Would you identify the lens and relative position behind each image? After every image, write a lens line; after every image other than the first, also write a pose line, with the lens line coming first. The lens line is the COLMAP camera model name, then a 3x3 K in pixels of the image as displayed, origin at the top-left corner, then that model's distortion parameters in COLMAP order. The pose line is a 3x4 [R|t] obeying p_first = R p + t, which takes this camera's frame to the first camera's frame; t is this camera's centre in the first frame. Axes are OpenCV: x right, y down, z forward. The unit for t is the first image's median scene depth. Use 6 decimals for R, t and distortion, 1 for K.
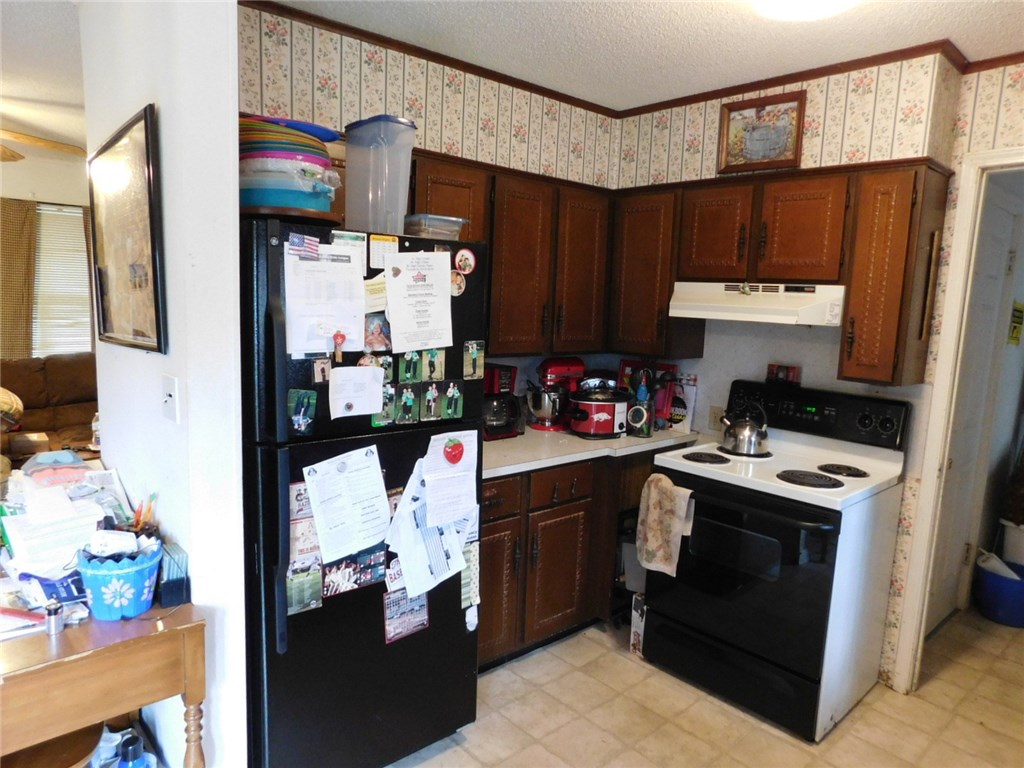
lens RADIAL K [[681.3, 0, 514.9], [0, 681.3, 387.7], [0, 0, 1]] dist [-0.028047, 0.018189]
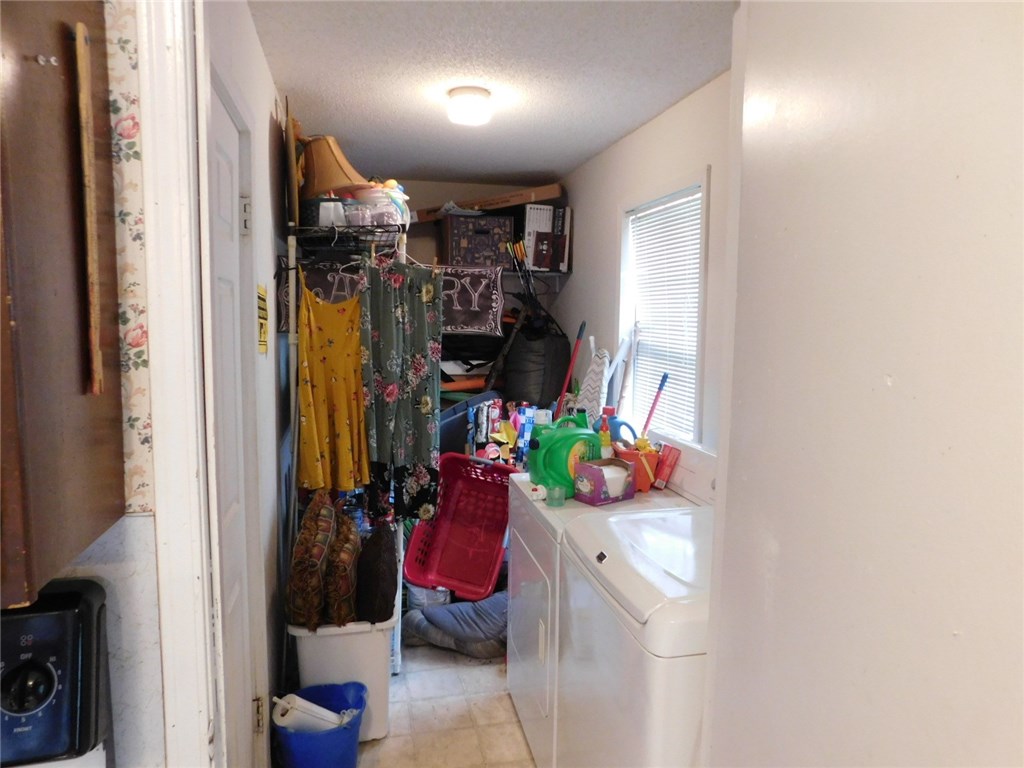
lens RADIAL K [[681.3, 0, 514.3], [0, 681.3, 385.9], [0, 0, 1]] dist [-0.028047, 0.018189]
pose [[0.489776, -0.128627, 0.862308, 0.422196], [0.128045, 0.988944, 0.074789, -0.070252], [-0.862394, 0.073785, 0.500831, 0.668256]]
